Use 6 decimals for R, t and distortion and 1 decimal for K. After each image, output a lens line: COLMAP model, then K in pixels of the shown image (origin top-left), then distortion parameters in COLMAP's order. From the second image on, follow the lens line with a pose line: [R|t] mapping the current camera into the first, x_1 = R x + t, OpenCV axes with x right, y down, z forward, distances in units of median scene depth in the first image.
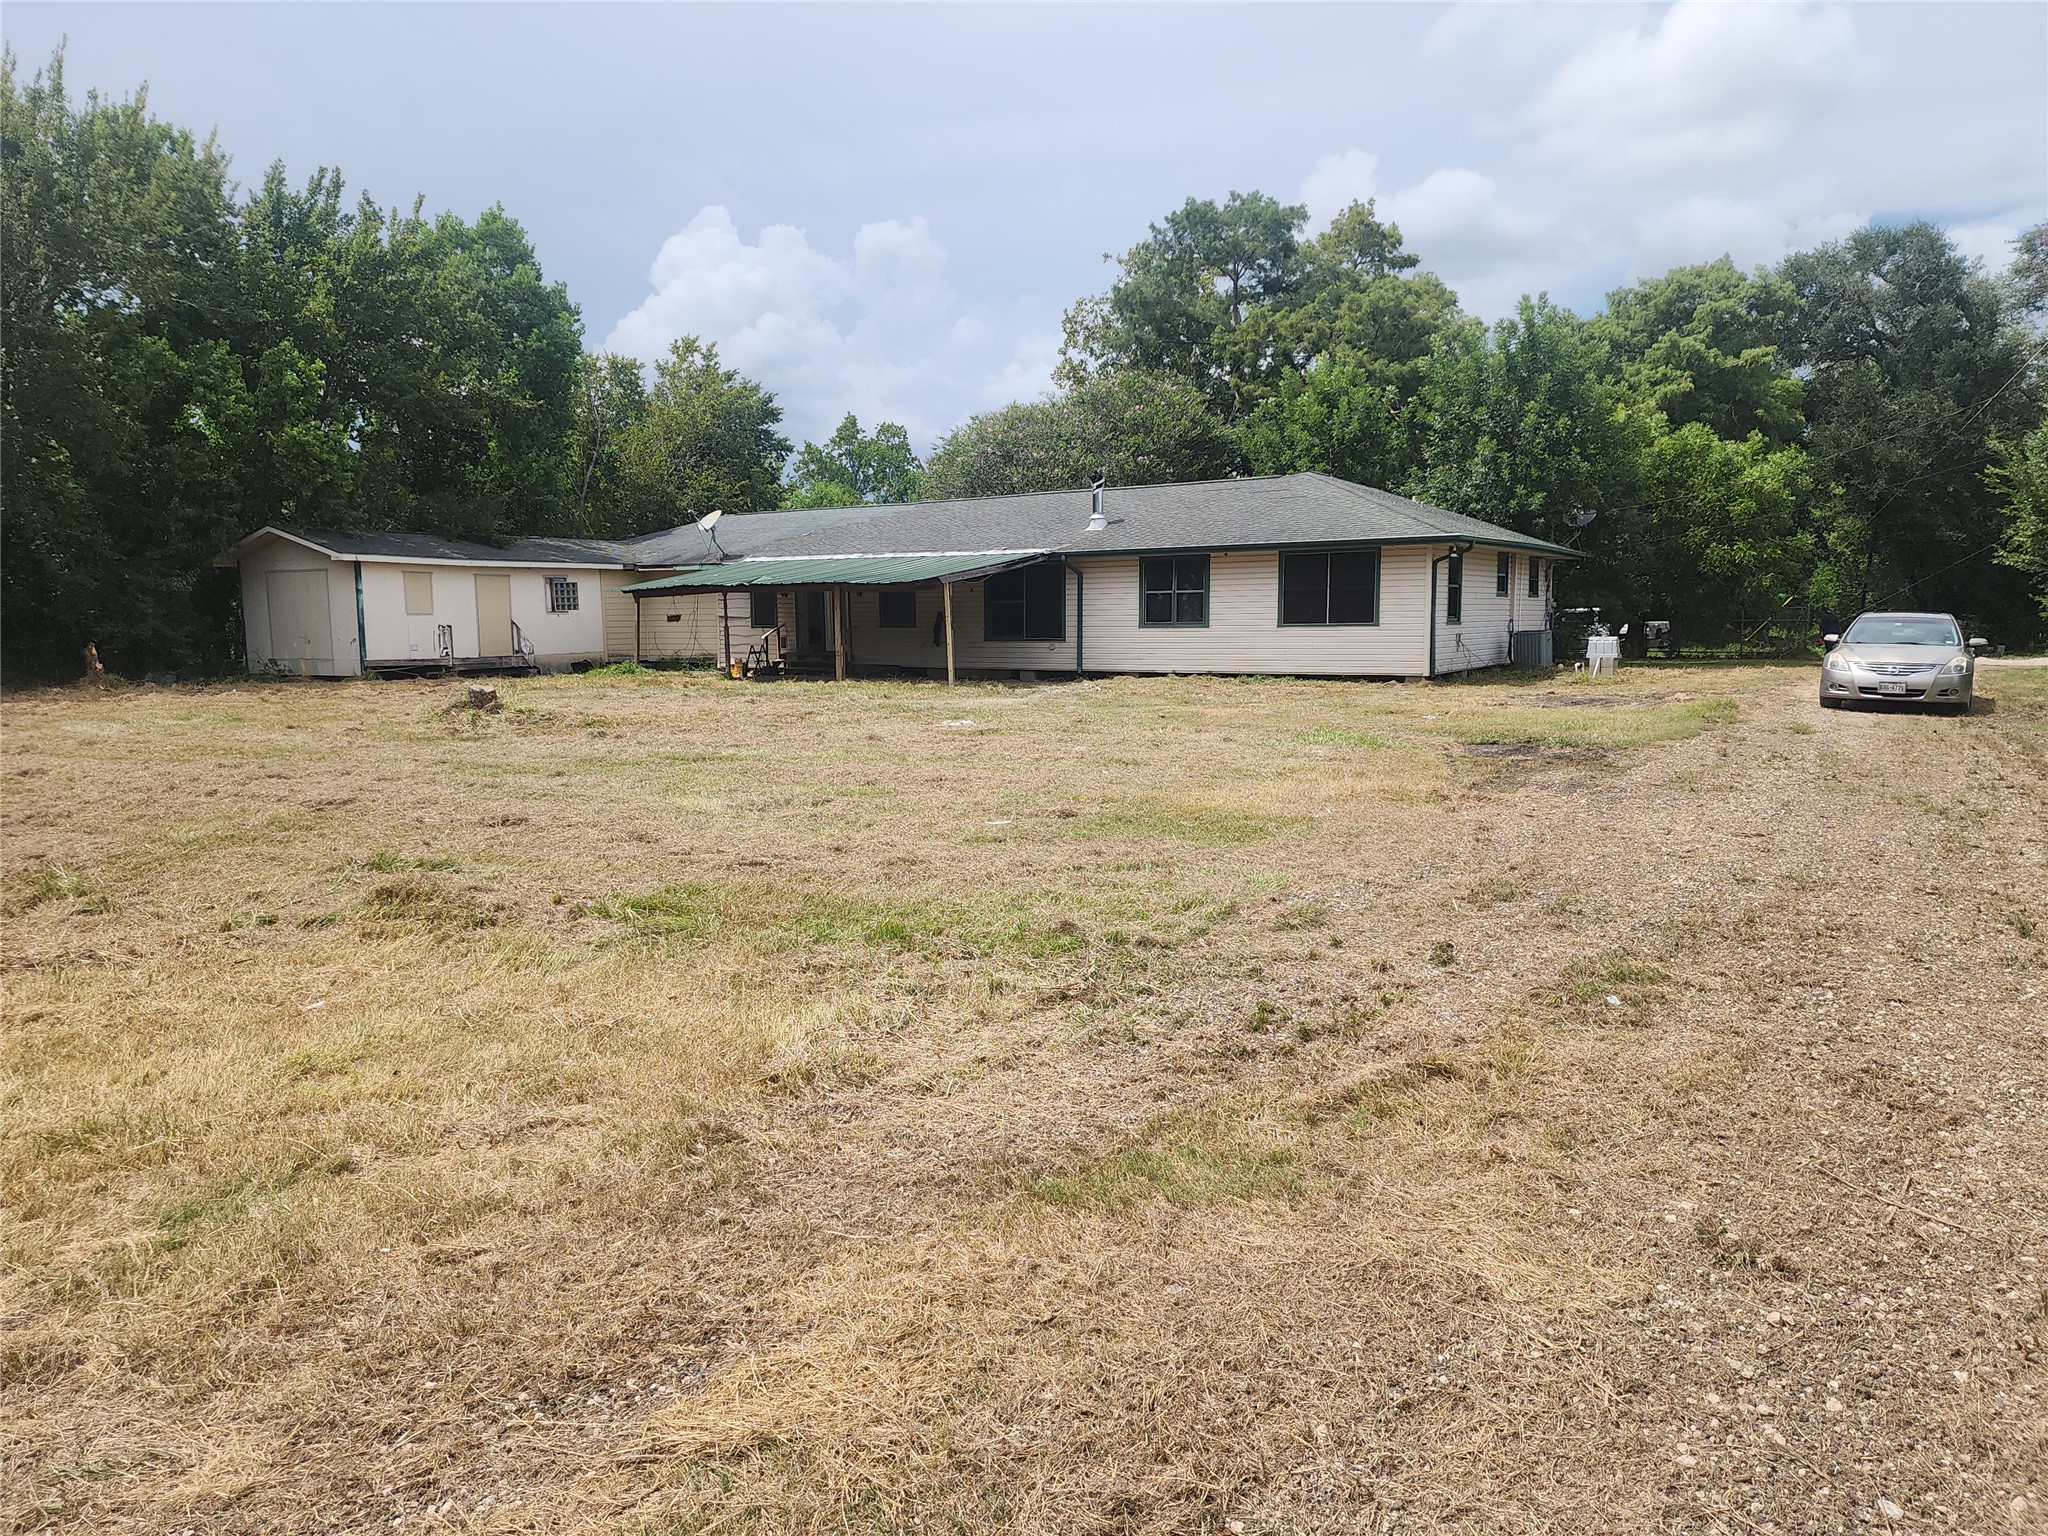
lens RADIAL K [[1379.1, 0, 1021.4], [0, 1379.1, 774.0], [0, 0, 1]] dist [0.025010, -0.009626]
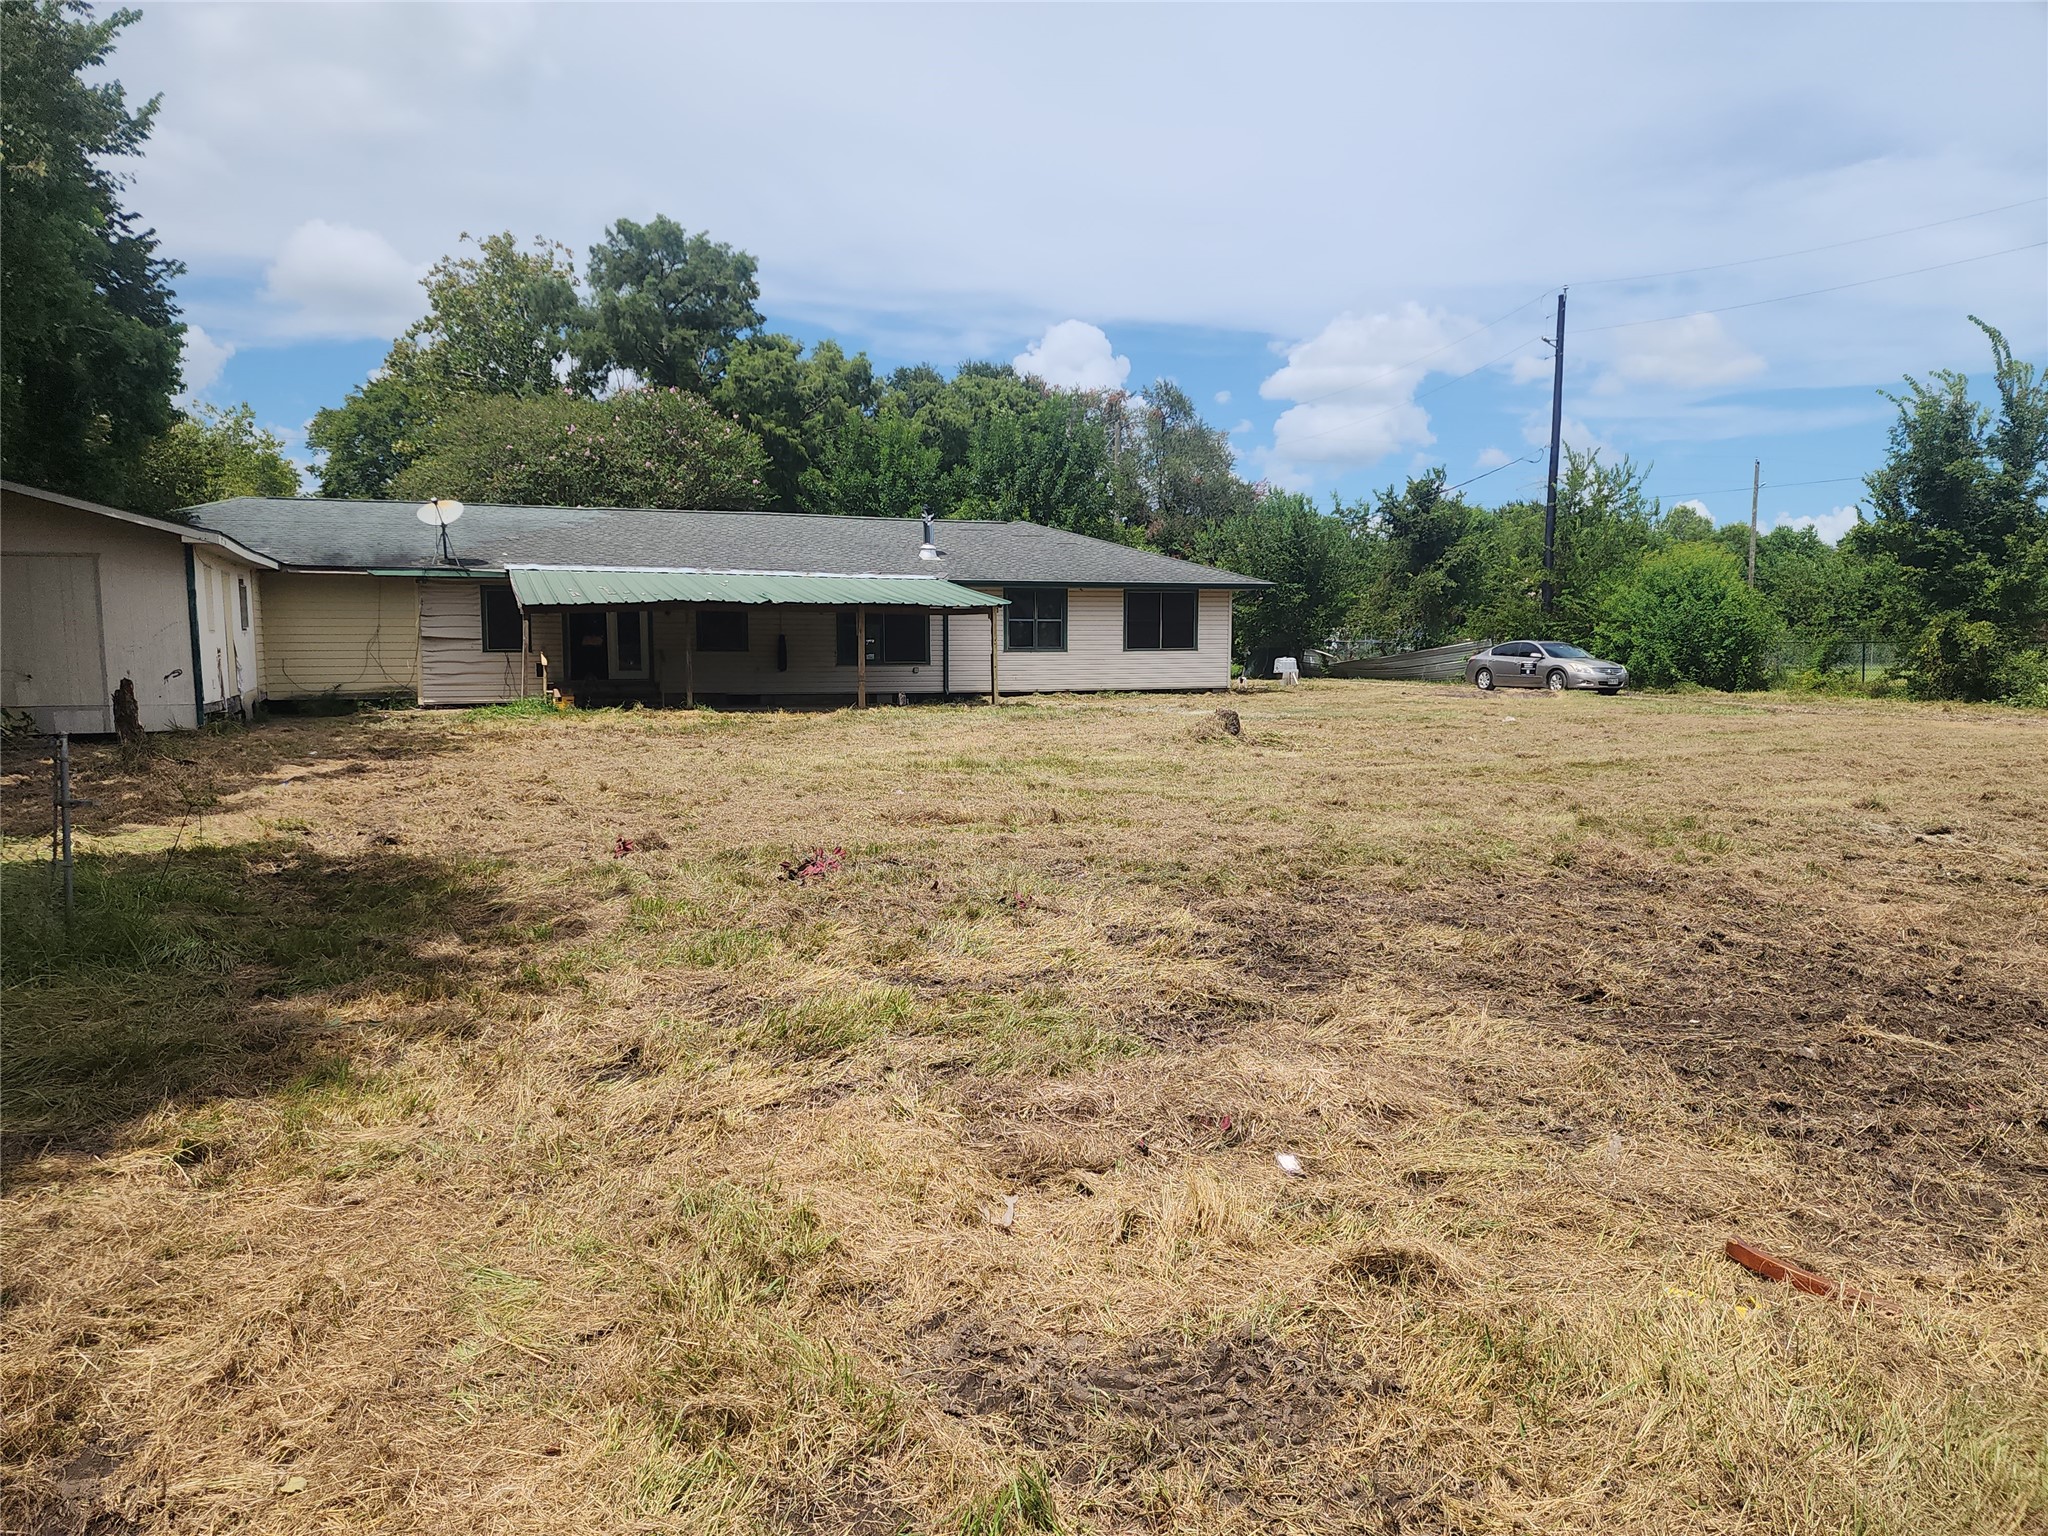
lens RADIAL K [[1379.1, 0, 1021.4], [0, 1379.1, 767.2], [0, 0, 1]] dist [0.025010, -0.009626]
pose [[0.578452, -0.068433, 0.812841, -0.821415], [0.084720, 0.996126, 0.023574, -0.039131], [-0.811305, 0.055228, 0.582008, 0.351091]]
